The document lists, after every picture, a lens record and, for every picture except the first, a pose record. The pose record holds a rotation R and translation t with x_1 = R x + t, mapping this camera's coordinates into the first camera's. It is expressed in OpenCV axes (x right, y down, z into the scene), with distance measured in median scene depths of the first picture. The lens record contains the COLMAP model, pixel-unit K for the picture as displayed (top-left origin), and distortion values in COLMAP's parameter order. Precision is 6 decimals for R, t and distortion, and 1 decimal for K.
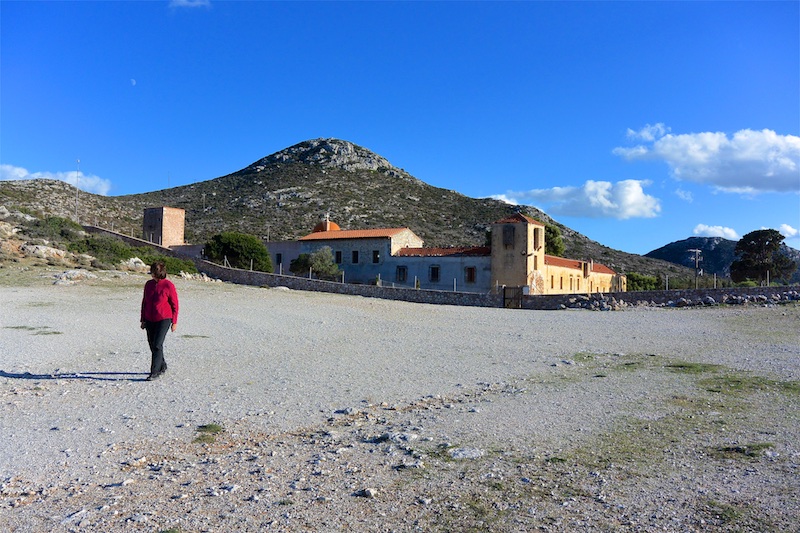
lens RADIAL K [[715.2, 0, 392.8], [0, 715.2, 264.4], [0, 0, 1]] dist [-0.118956, 0.057273]
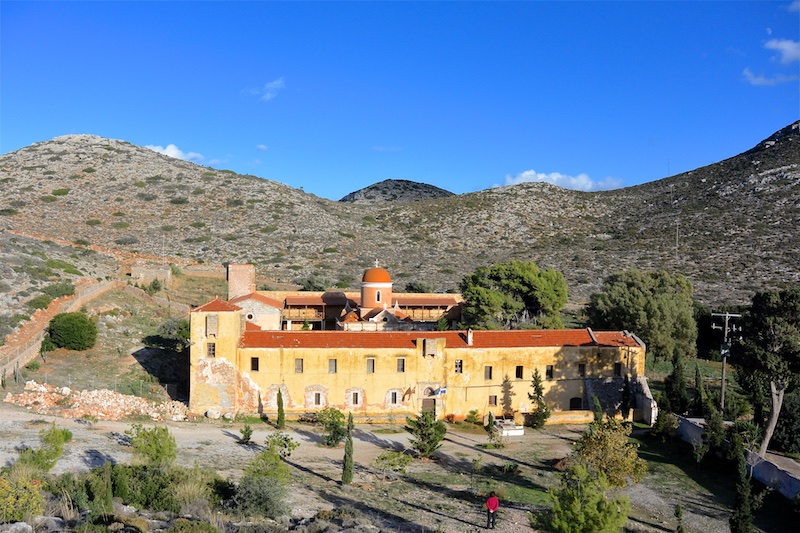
lens RADIAL K [[715.2, 0, 391.3], [0, 715.2, 266.5], [0, 0, 1]] dist [-0.118956, 0.057273]
pose [[0.617917, 0.003459, -0.786236, 0.195055], [0.031319, 0.999088, 0.029009, -0.024103], [0.785619, -0.042549, 0.617246, 0.102700]]
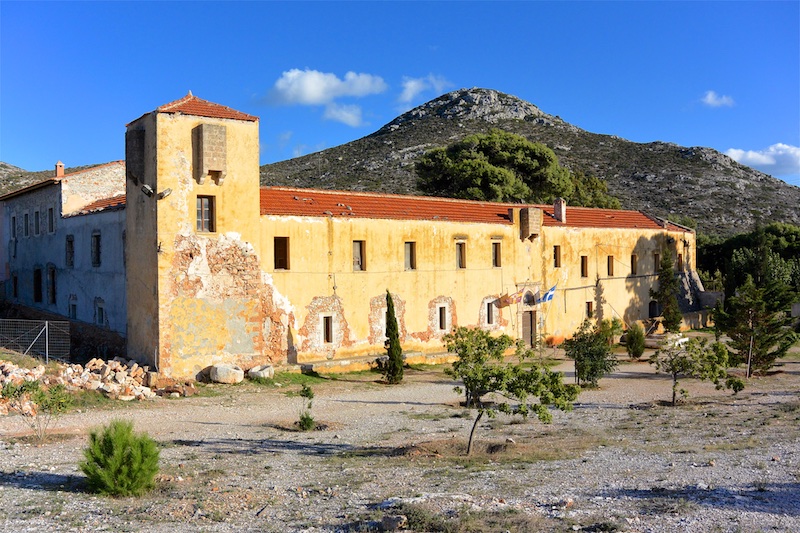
lens RADIAL K [[715.2, 0, 399.8], [0, 715.2, 267.0], [0, 0, 1]] dist [-0.118956, 0.057273]
pose [[0.959311, -0.032933, -0.280425, 0.071127], [0.047665, 0.997809, 0.045873, 0.002398], [0.278300, -0.057372, 0.958779, 0.112888]]
